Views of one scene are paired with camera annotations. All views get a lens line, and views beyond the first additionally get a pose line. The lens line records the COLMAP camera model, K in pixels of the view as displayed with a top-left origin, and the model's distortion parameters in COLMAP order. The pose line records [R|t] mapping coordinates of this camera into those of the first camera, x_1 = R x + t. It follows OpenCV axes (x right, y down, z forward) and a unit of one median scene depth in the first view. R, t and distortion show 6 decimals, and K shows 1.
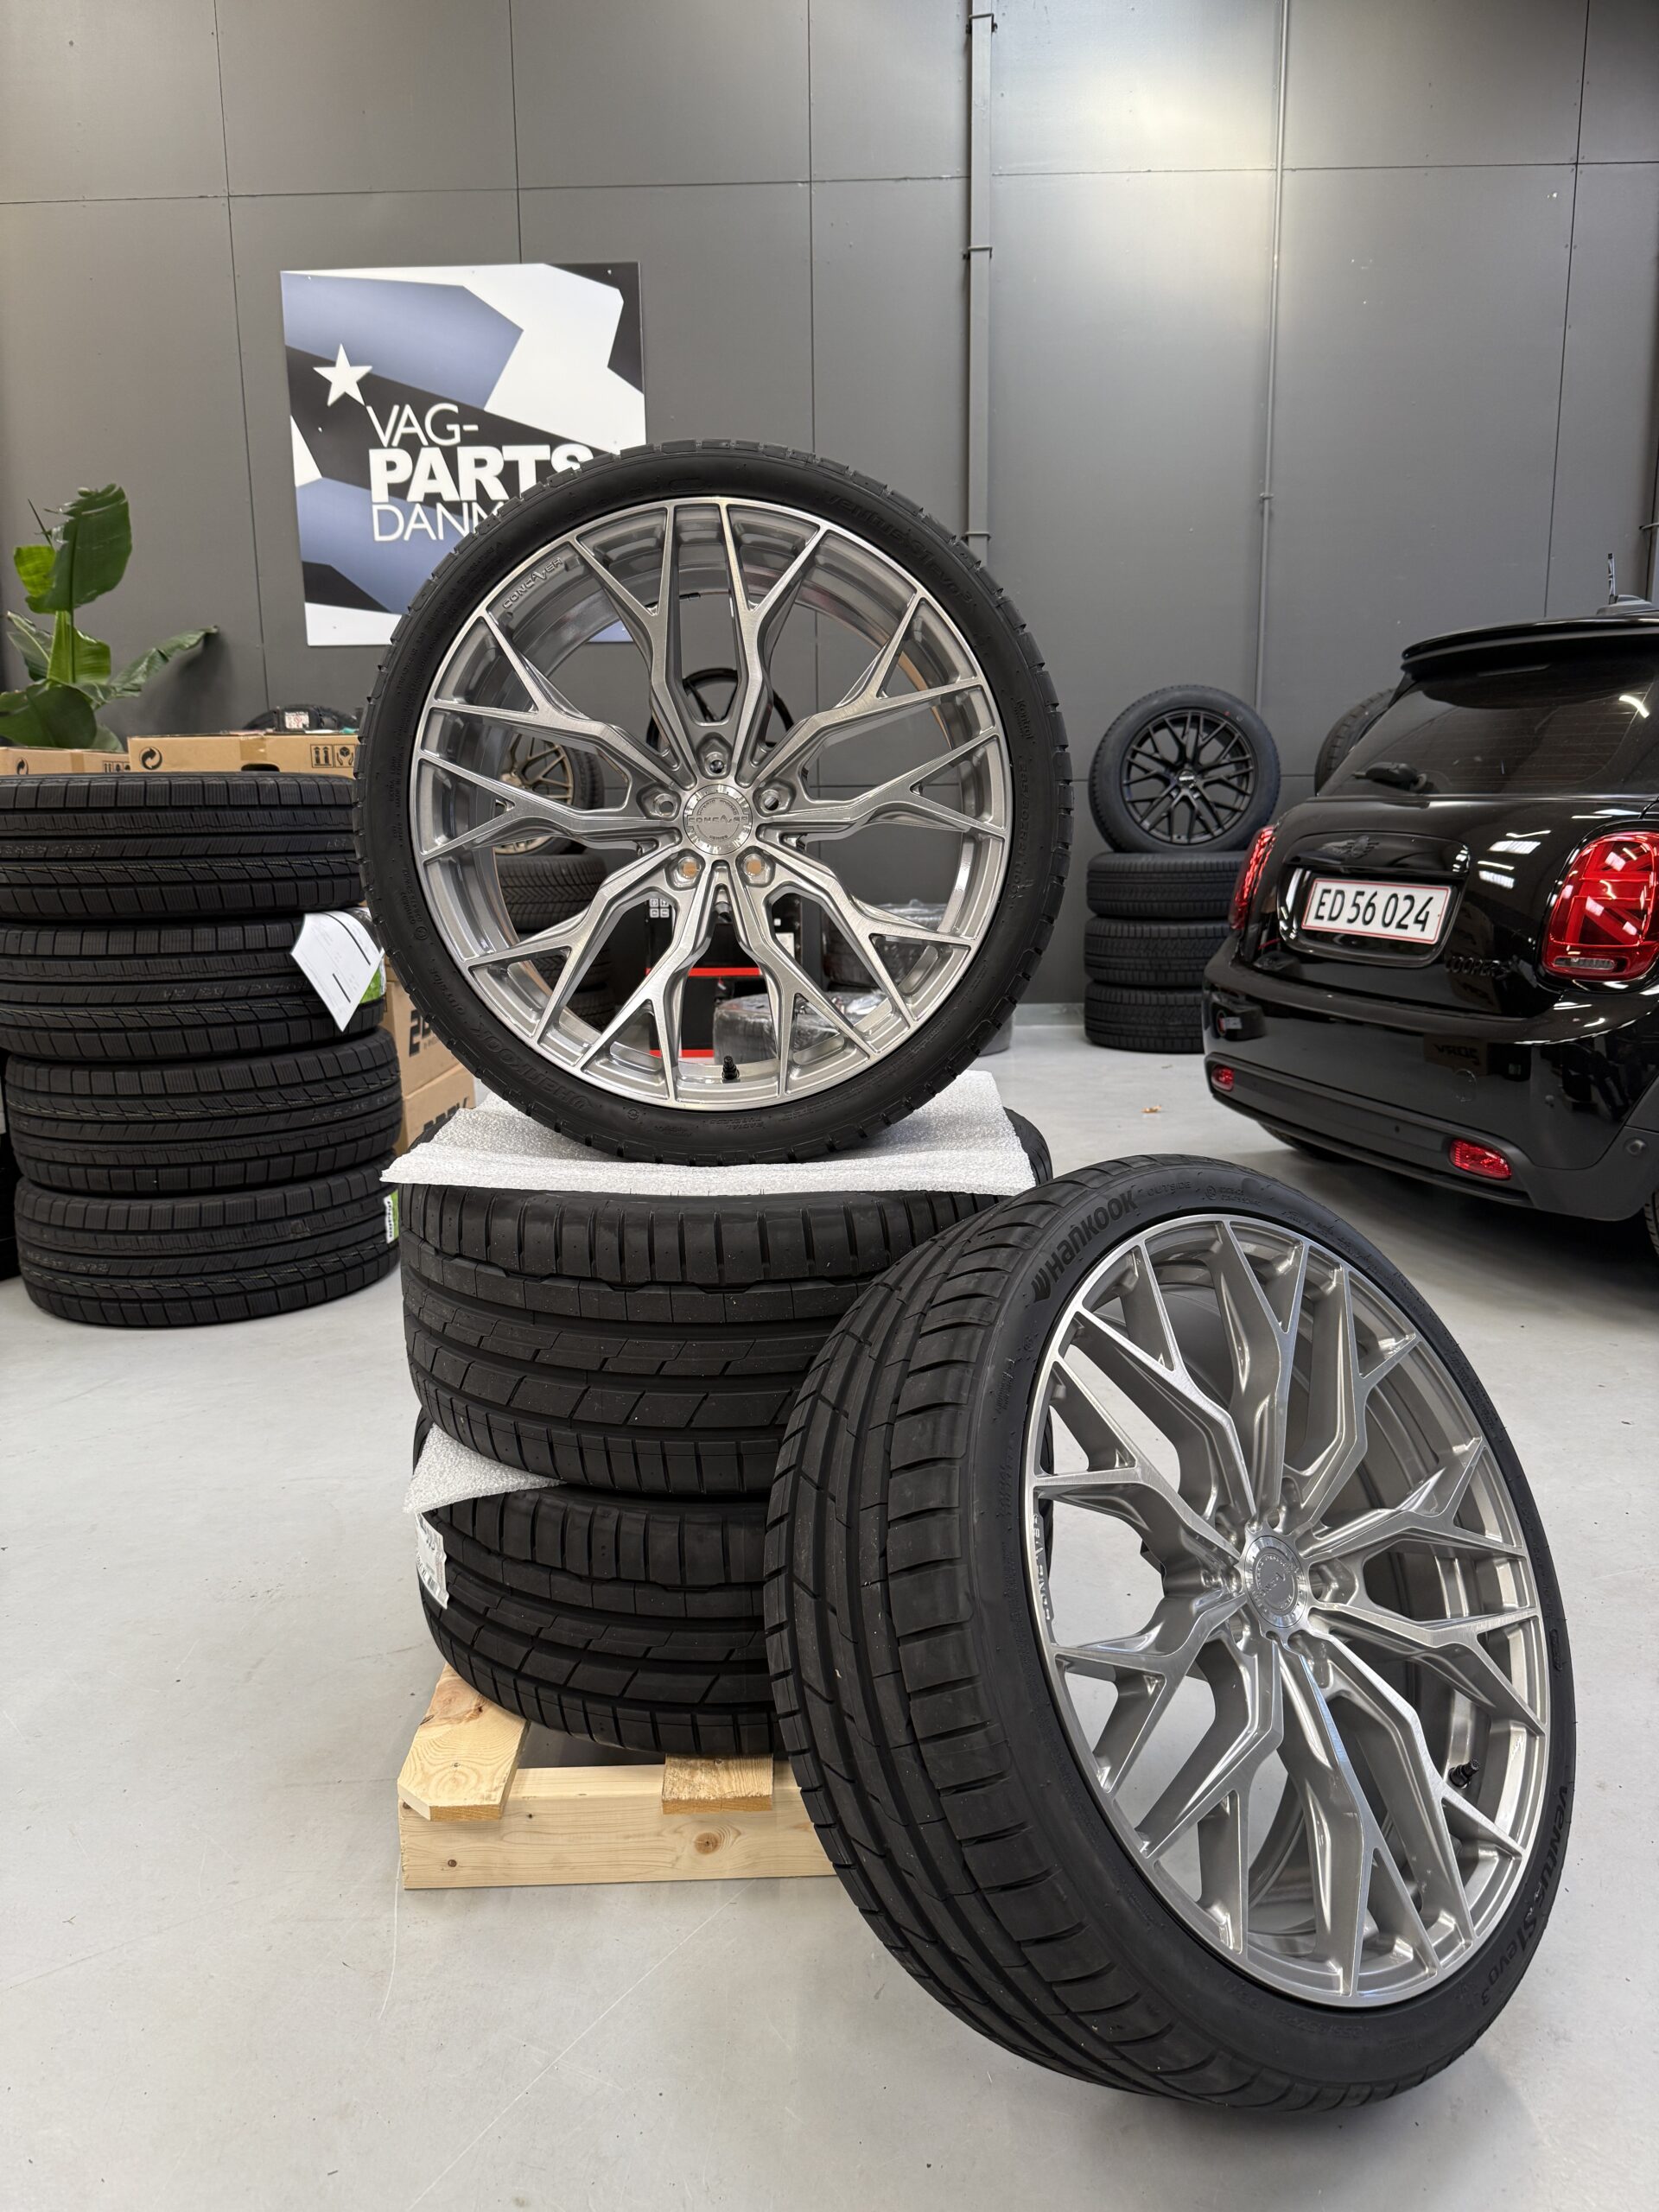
lens RADIAL K [[1541.2, 0, 830.1], [0, 1541.2, 1113.4], [0, 0, 1]] dist [0.120398, -0.196785]
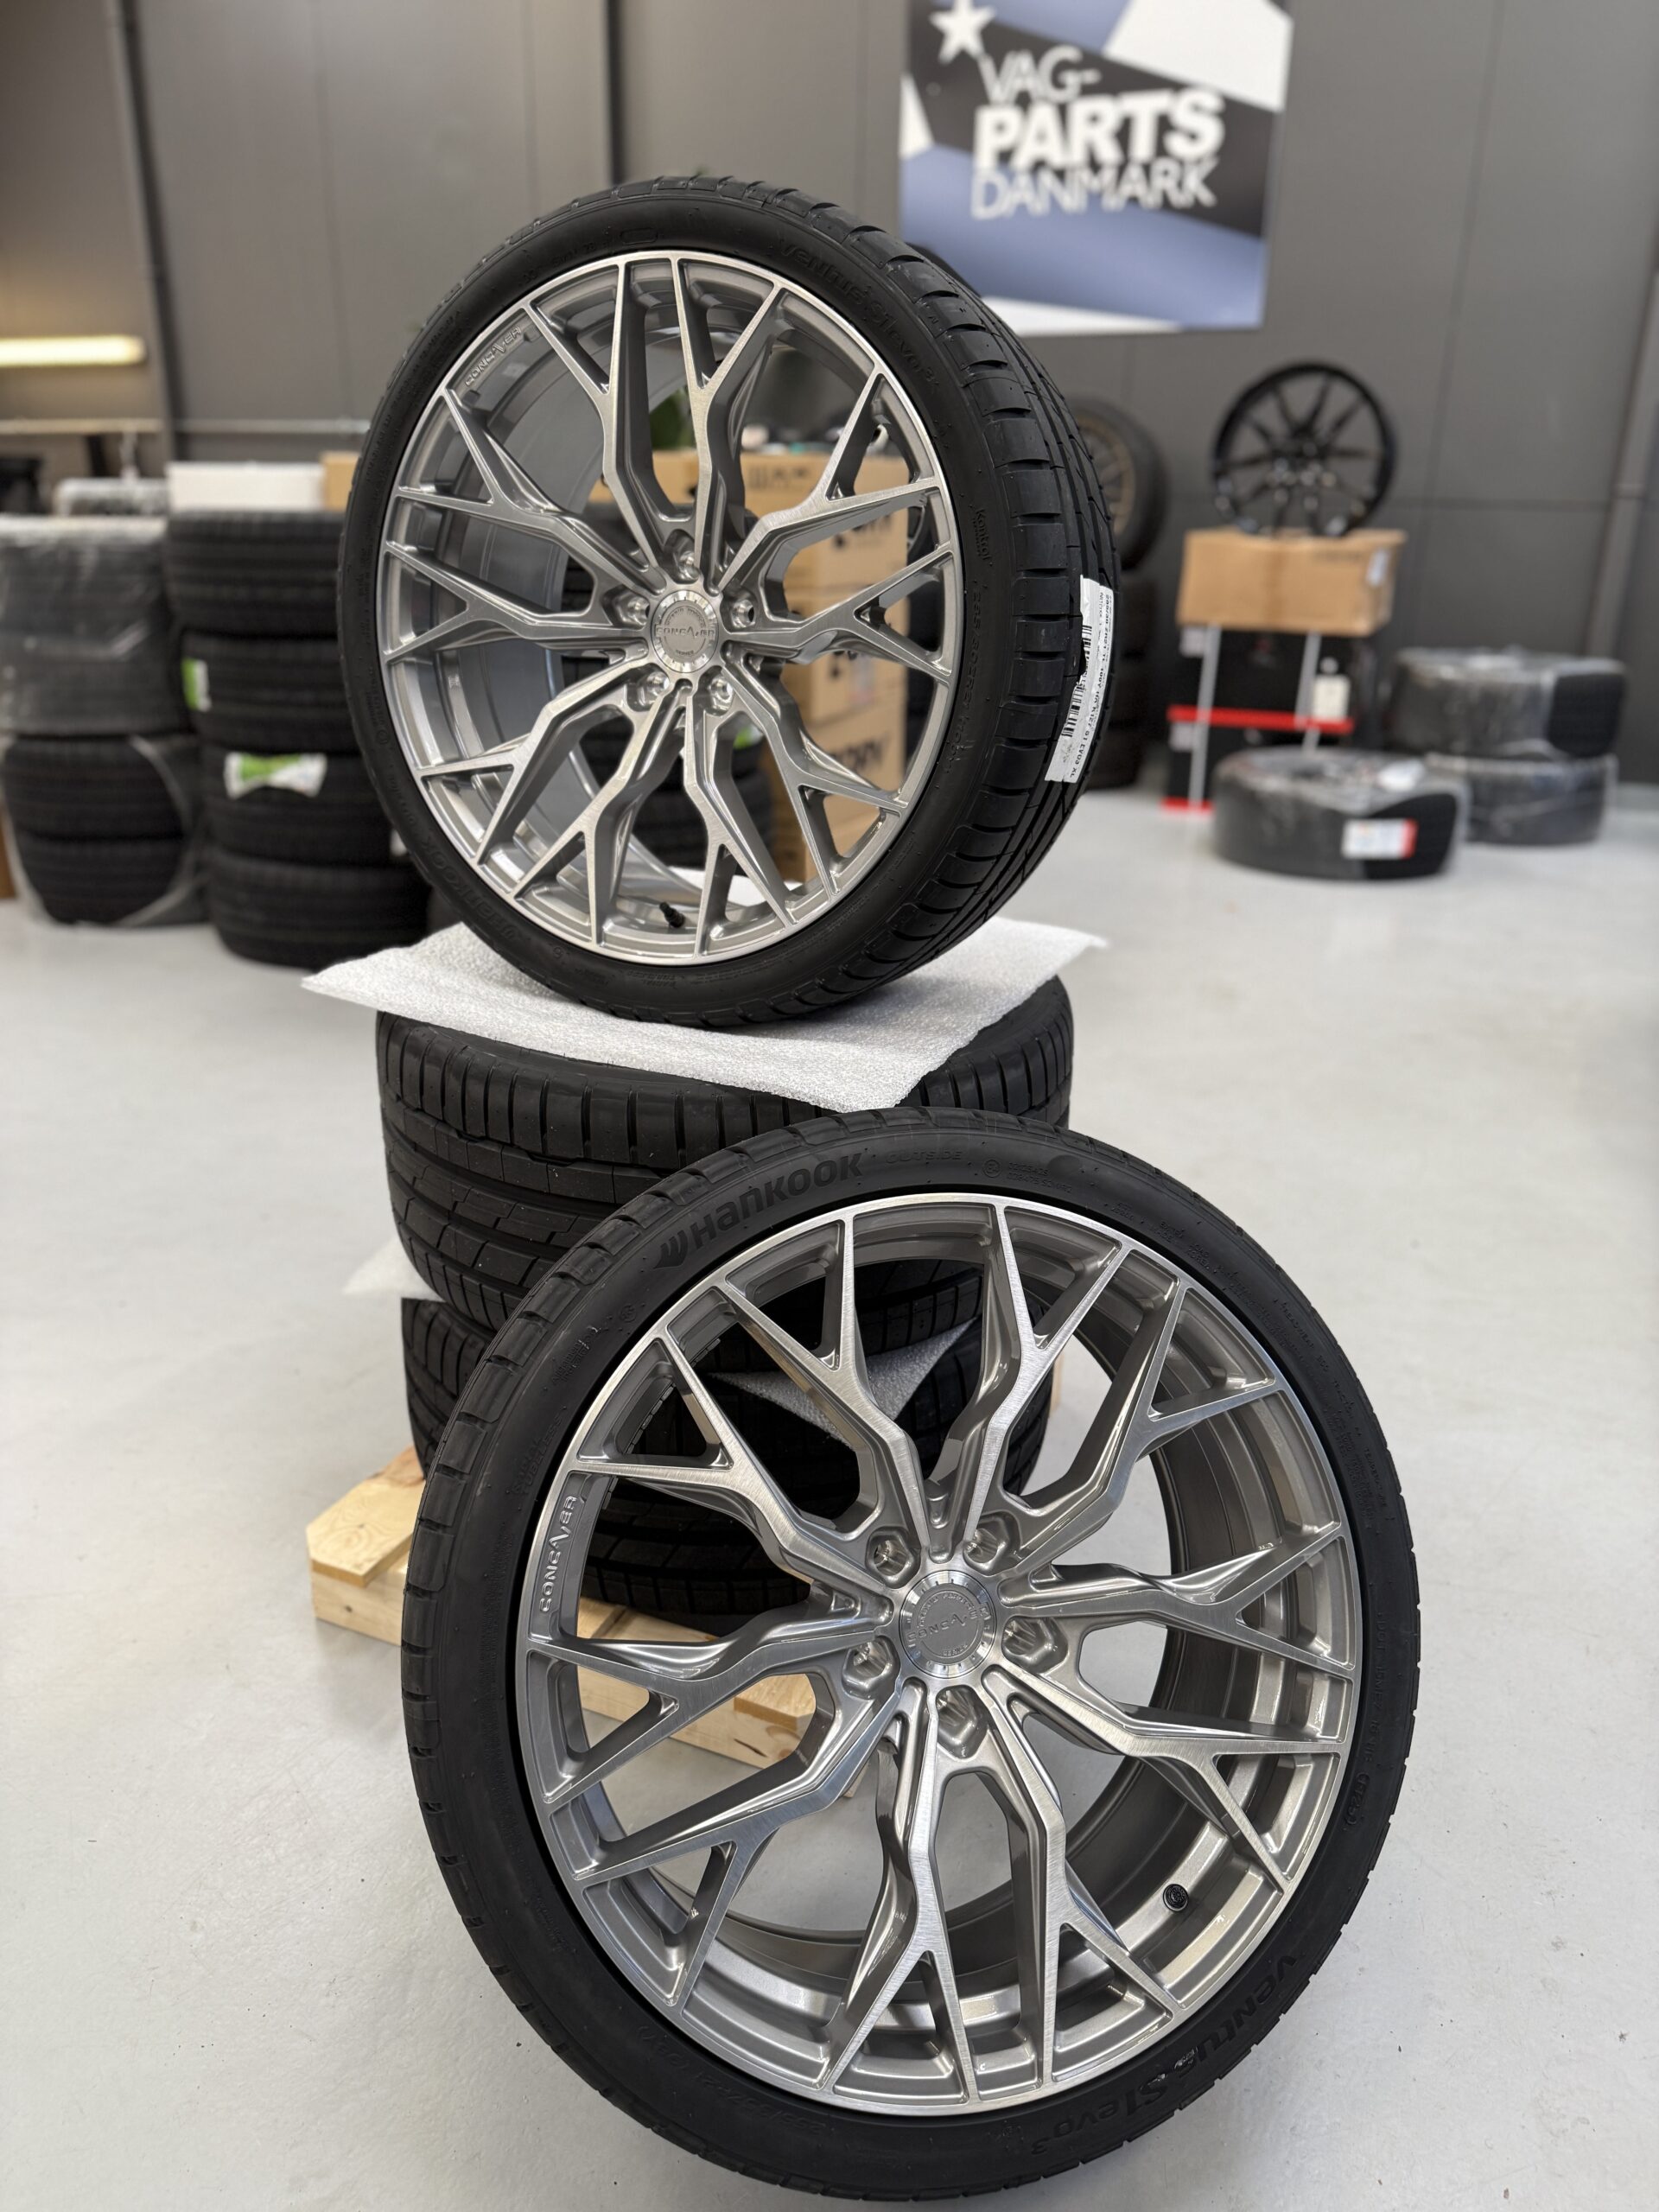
lens RADIAL K [[1572.9, 0, 846.4], [0, 1572.9, 1106.6], [0, 0, 1]] dist [0.074264, -0.119626]
pose [[0.903891, 0.180806, -0.387672, 0.428395], [-0.109879, 0.974009, 0.198075, -0.119429], [0.413409, -0.136441, 0.900265, 0.191015]]
